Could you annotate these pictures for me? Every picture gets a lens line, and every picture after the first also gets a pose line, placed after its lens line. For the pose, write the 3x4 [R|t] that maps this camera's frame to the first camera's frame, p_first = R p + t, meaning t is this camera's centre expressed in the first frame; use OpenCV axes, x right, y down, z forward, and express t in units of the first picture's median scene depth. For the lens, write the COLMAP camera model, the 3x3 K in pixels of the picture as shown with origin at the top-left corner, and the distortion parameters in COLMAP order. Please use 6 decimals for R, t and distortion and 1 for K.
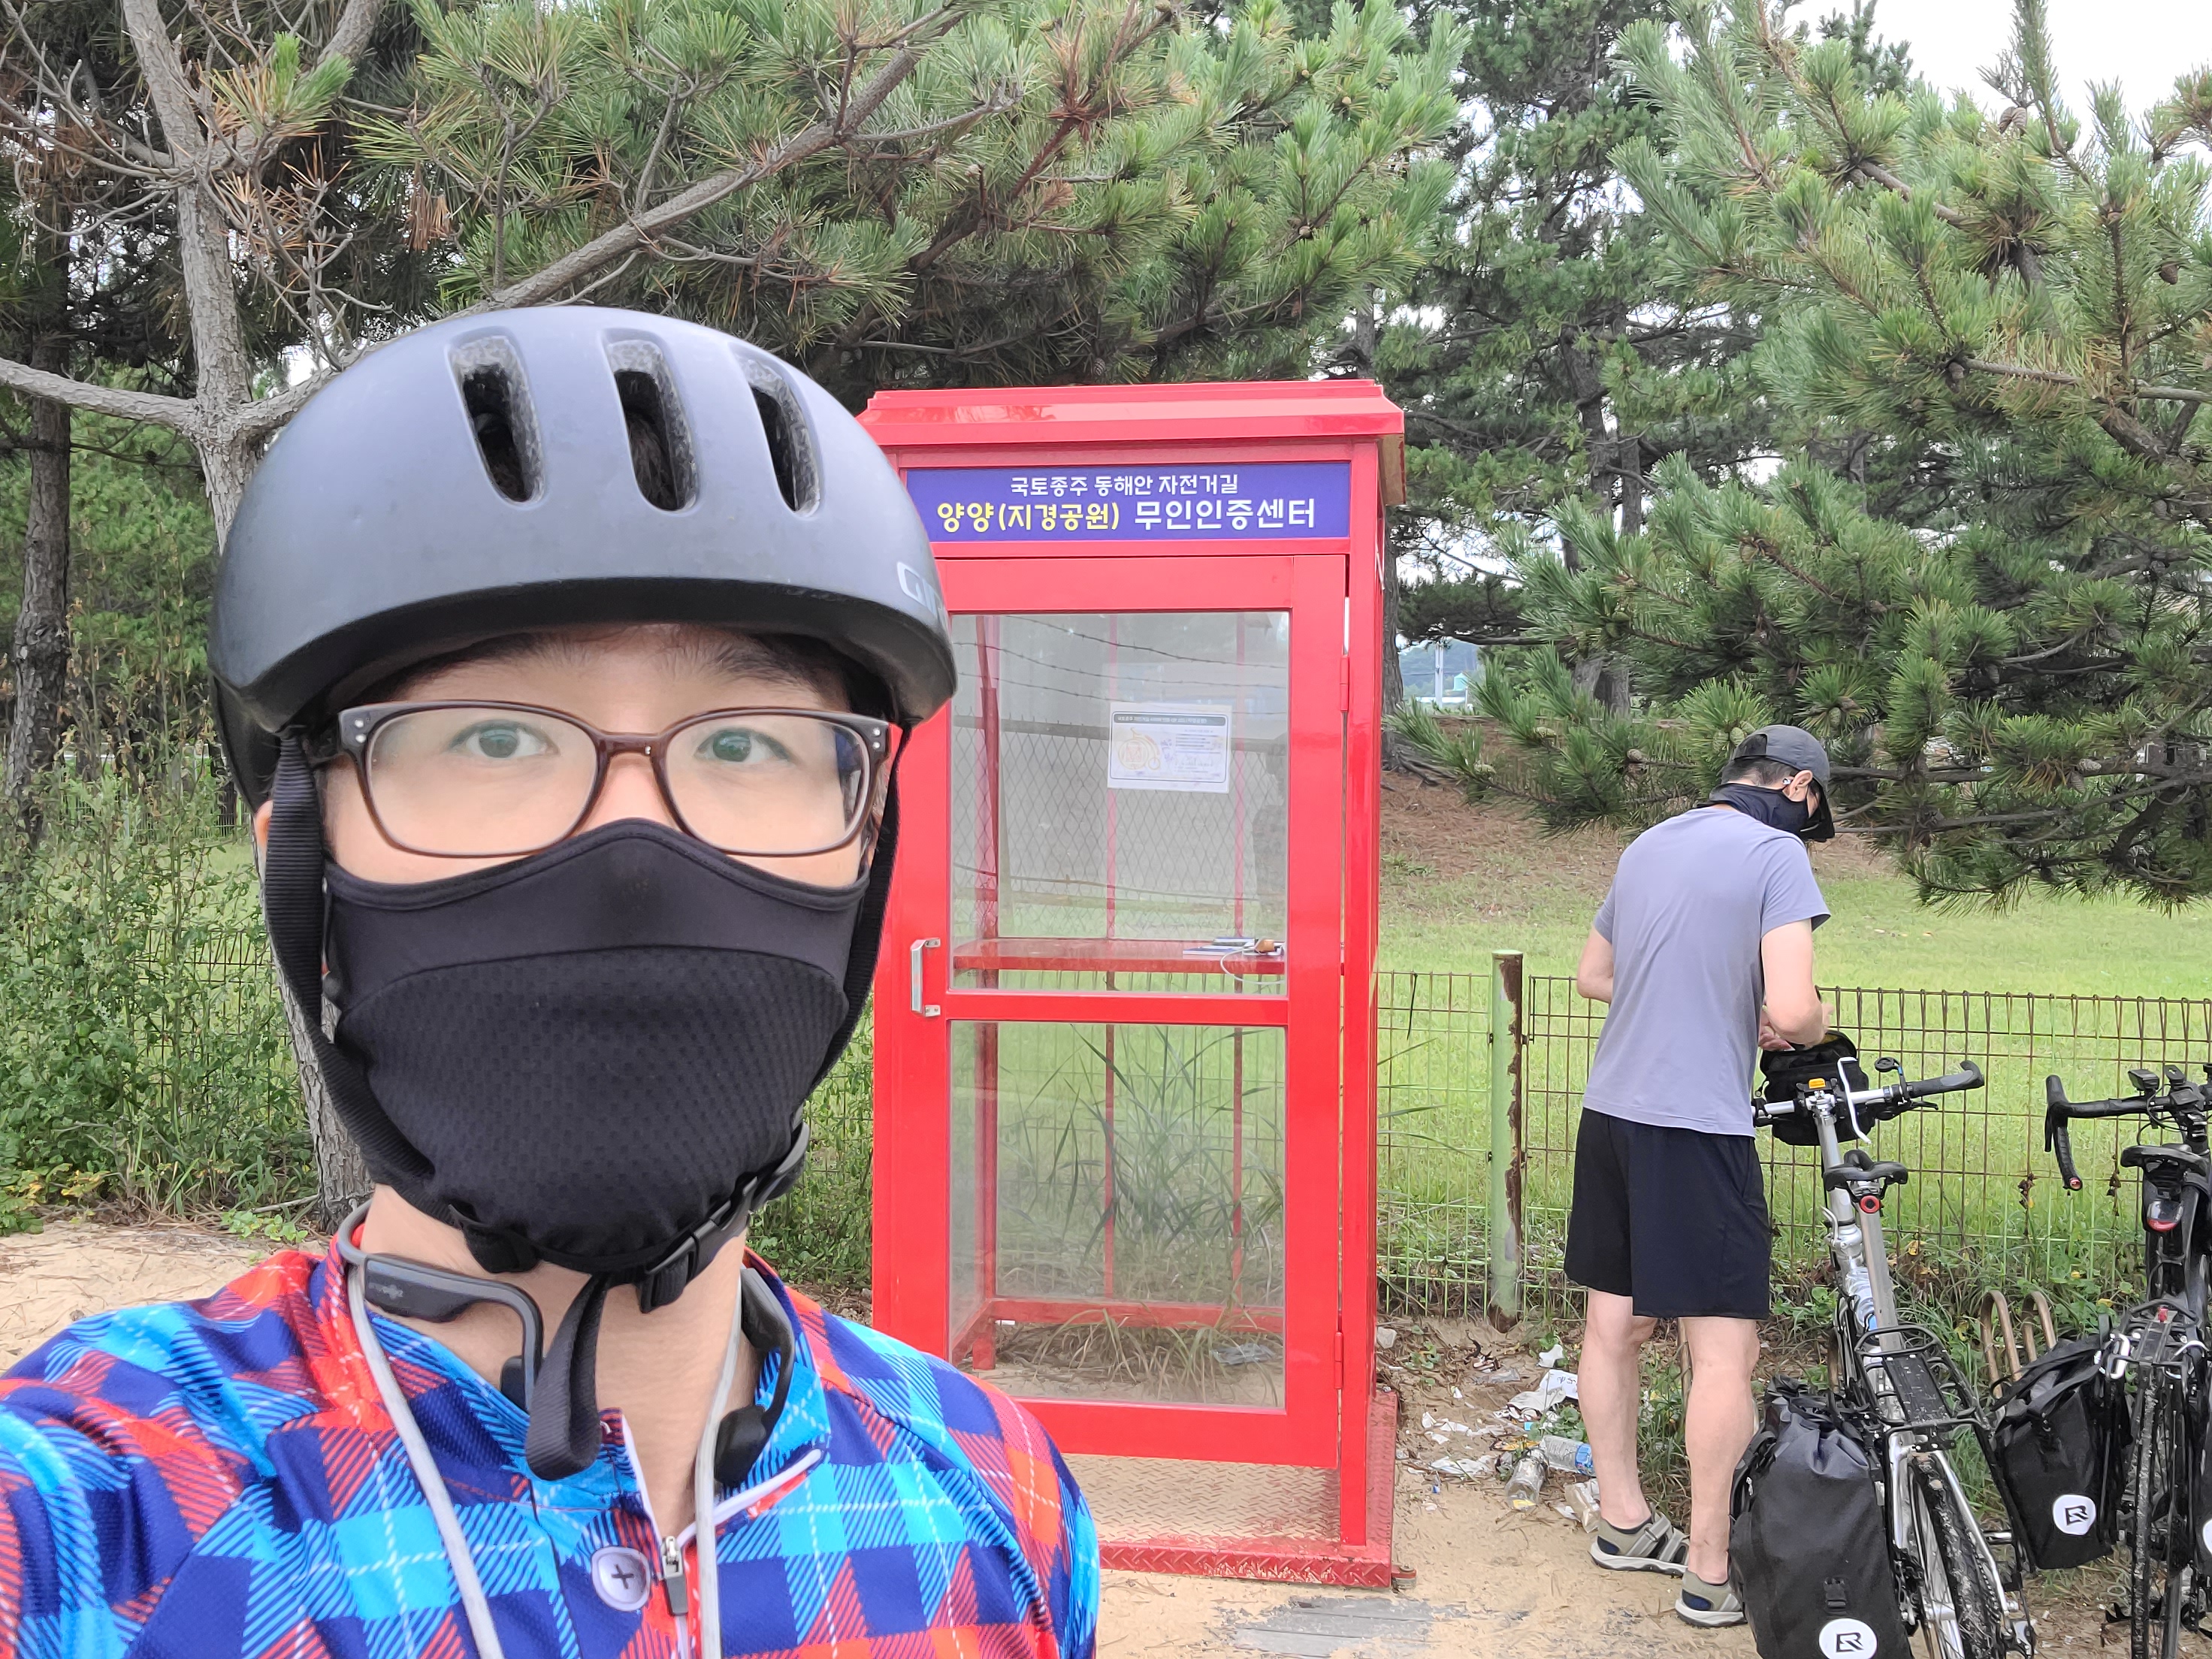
lens RADIAL K [[2076.7, 0, 1100.1], [0, 2076.7, 833.6], [0, 0, 1]] dist [0.139995, -0.267646]
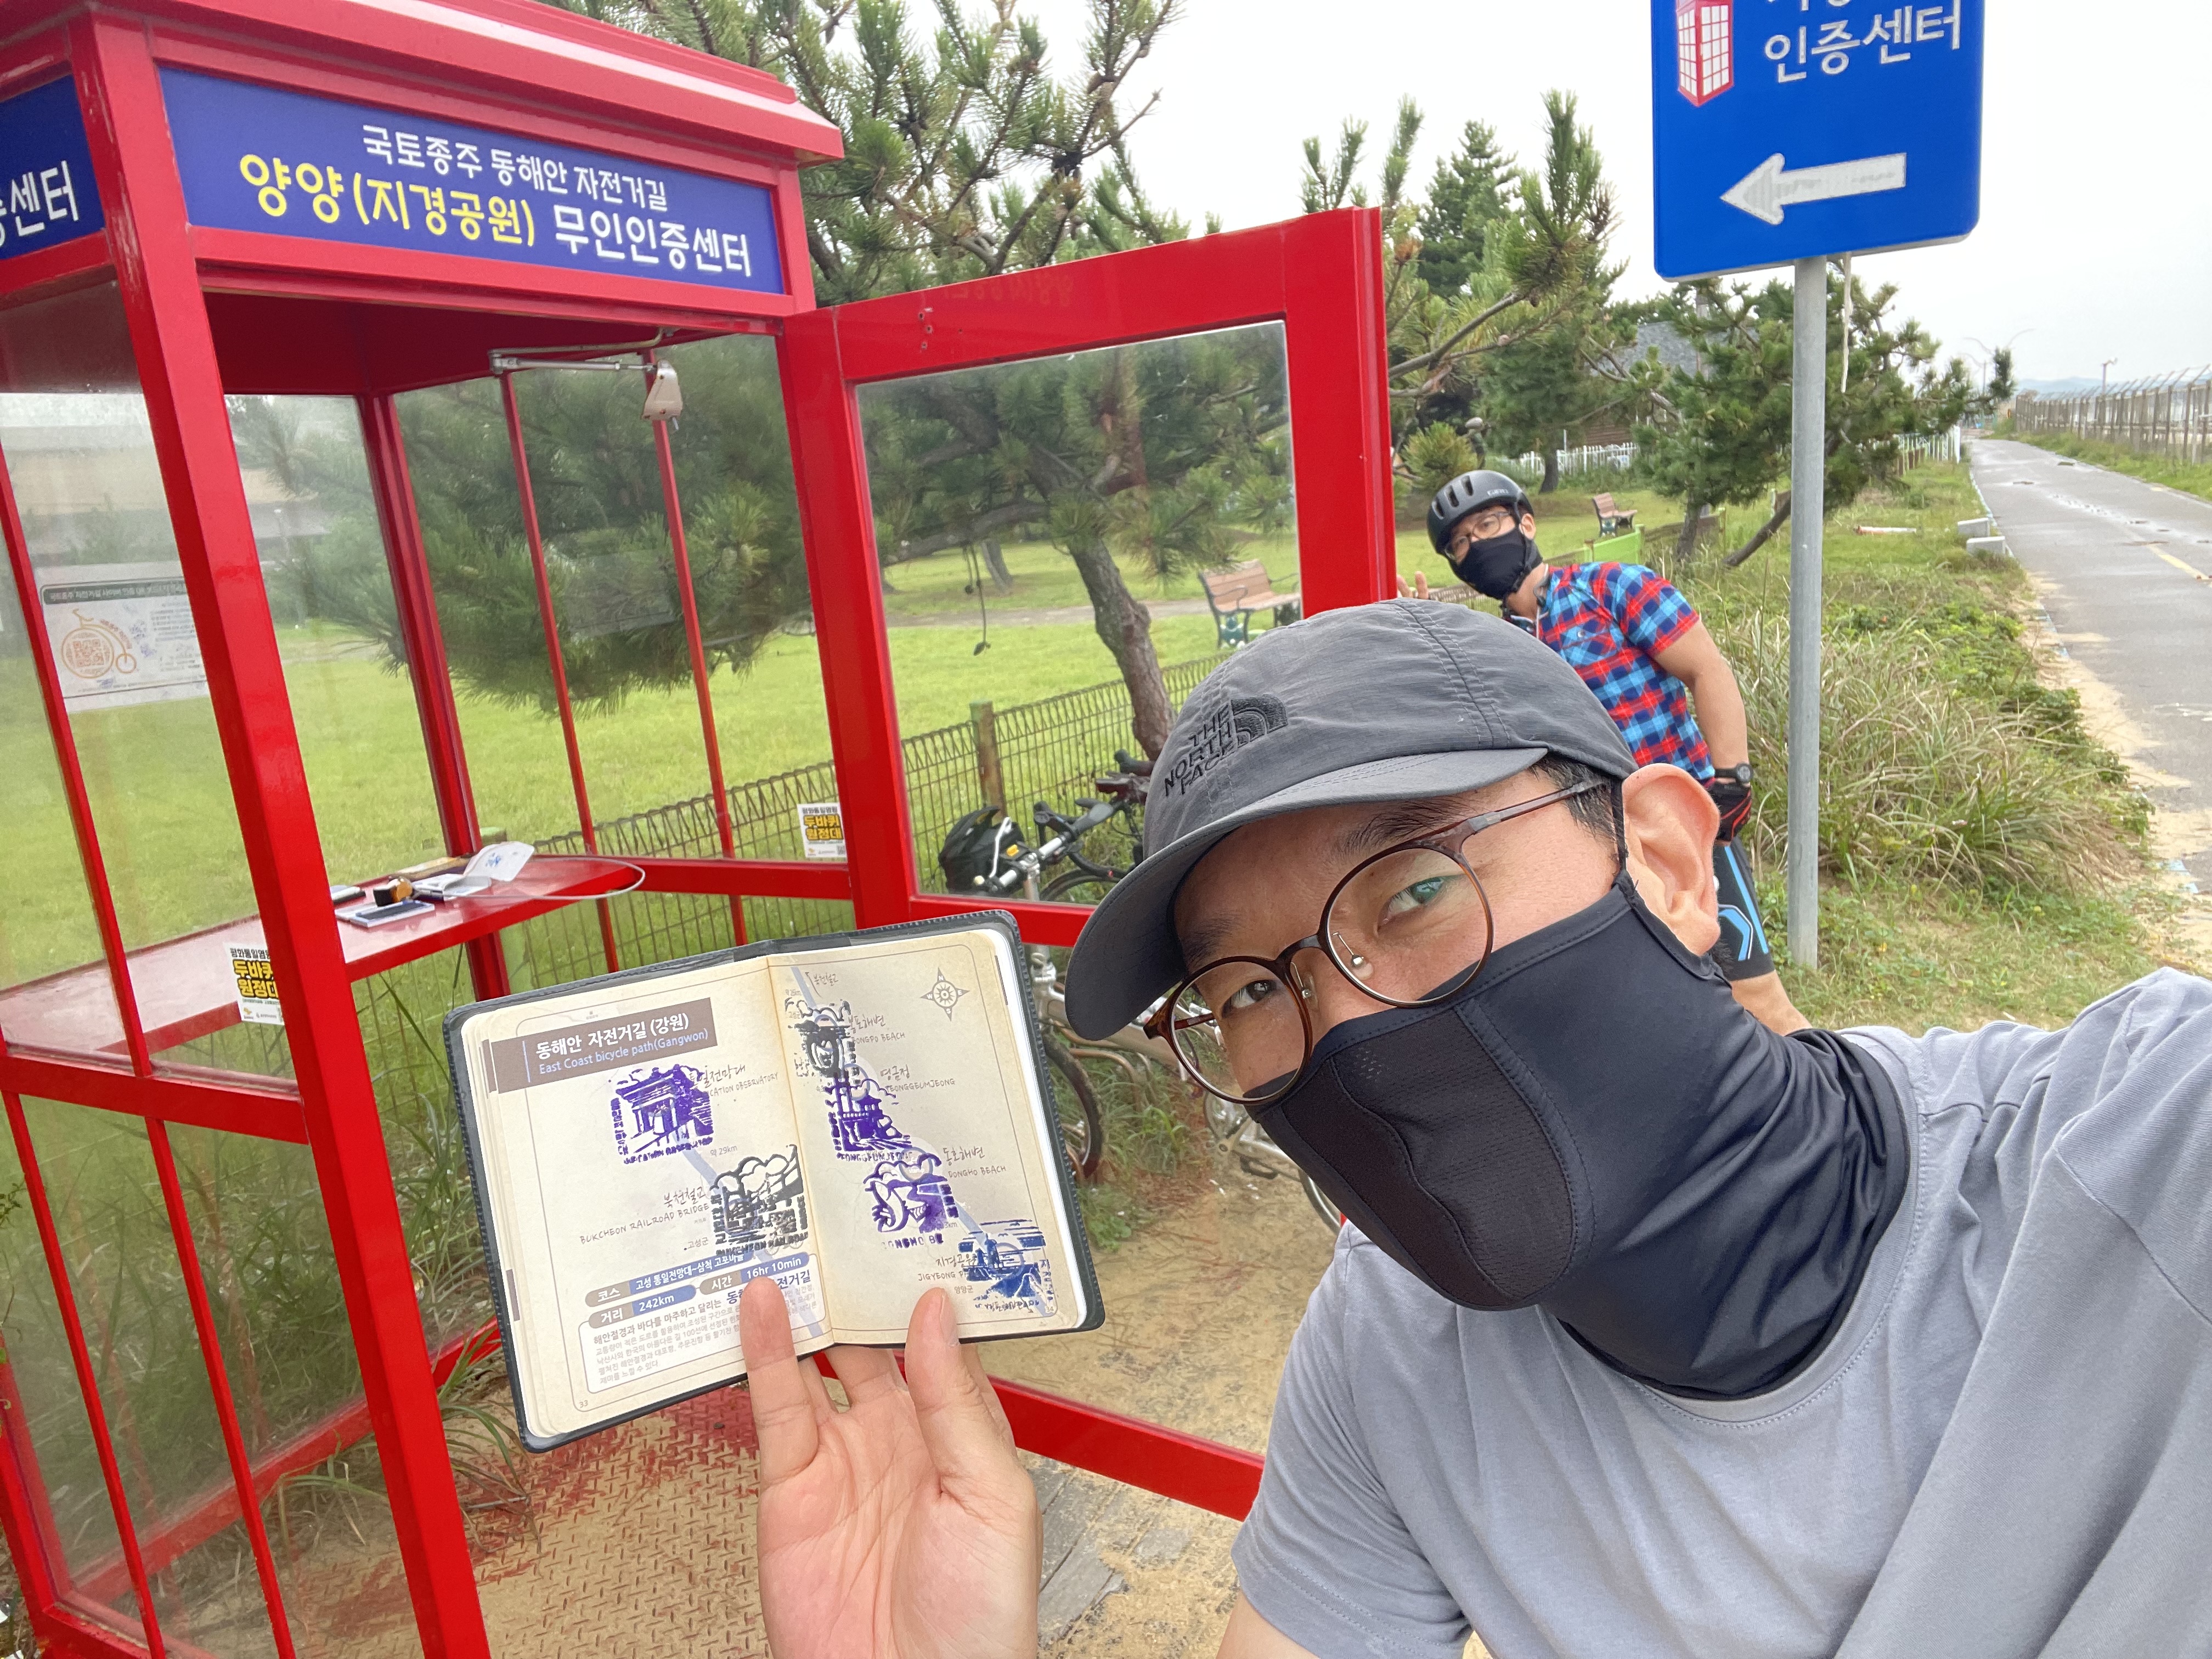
lens RADIAL K [[1474.8, 0, 1114.5], [0, 1474.8, 824.1], [0, 0, 1]] dist [0.064907, -0.073275]
pose [[0.345107, -0.236166, 0.908365, -0.319758], [0.130948, 0.970474, 0.202563, -0.042513], [-0.929384, 0.049043, 0.365843, 0.599818]]
